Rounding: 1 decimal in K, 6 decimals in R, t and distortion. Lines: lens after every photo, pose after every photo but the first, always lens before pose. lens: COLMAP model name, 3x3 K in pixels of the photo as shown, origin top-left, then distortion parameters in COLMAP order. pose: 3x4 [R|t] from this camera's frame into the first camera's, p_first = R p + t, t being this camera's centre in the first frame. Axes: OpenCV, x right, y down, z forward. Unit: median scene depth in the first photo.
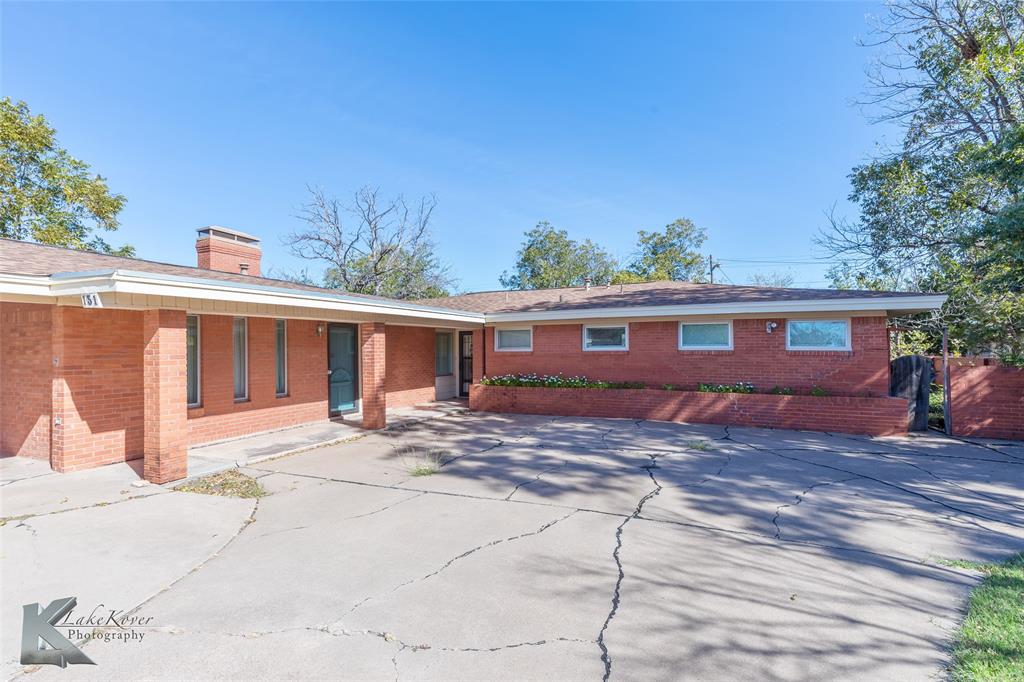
lens RADIAL K [[462.2, 0, 509.4], [0, 462.2, 347.6], [0, 0, 1]] dist [0.008100, 0.000897]
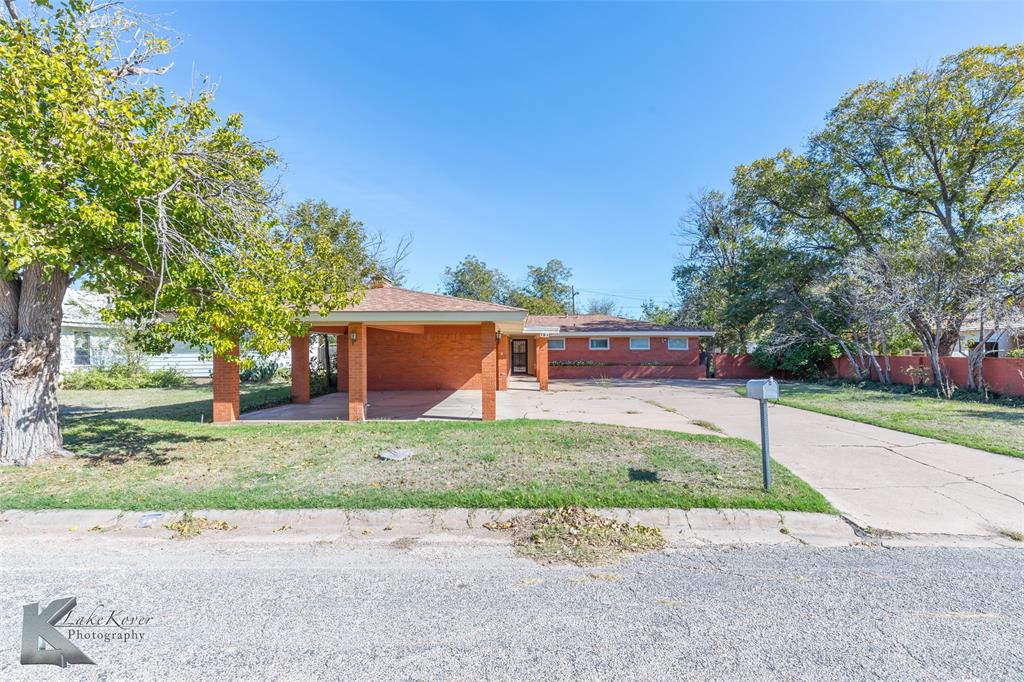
lens RADIAL K [[462.2, 0, 519.9], [0, 462.2, 335.8], [0, 0, 1]] dist [0.008100, 0.000897]
pose [[0.907232, 0.013452, 0.420416, -1.350654], [-0.003887, 0.999714, -0.023600, -0.008126], [-0.420614, 0.019776, 0.907024, -1.089211]]
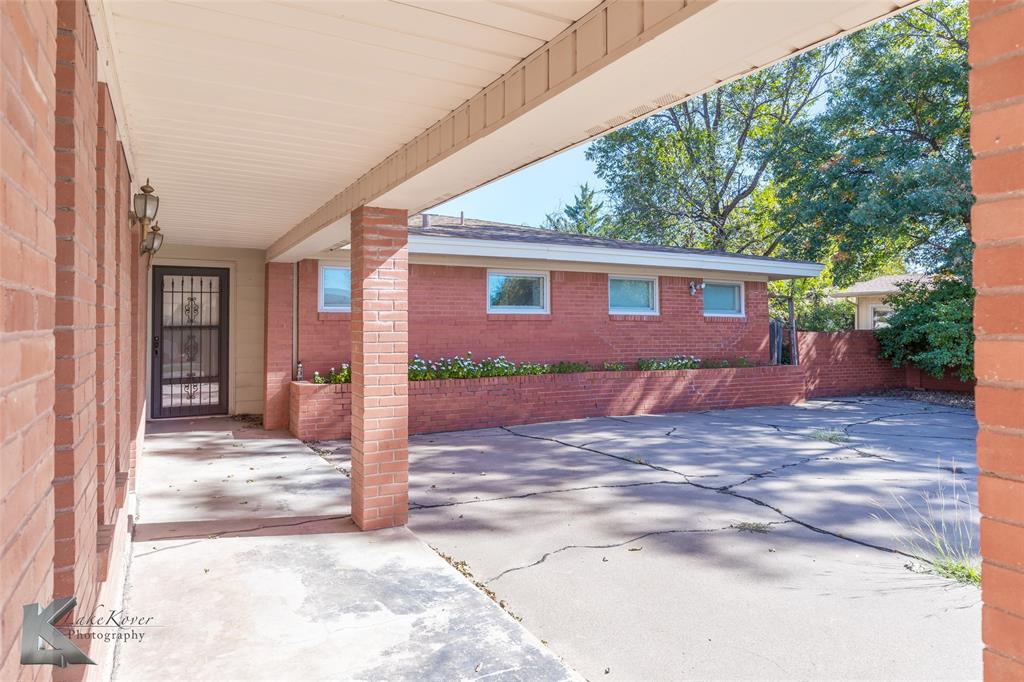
lens RADIAL K [[624.1, 0, 508.8], [0, 624.1, 331.0], [0, 0, 1]] dist [0.001555, -0.000104]
pose [[0.610114, -0.001516, 0.792312, -0.571233], [-0.008068, 0.999934, 0.008126, 0.027950], [-0.792273, -0.011350, 0.610062, 0.621958]]
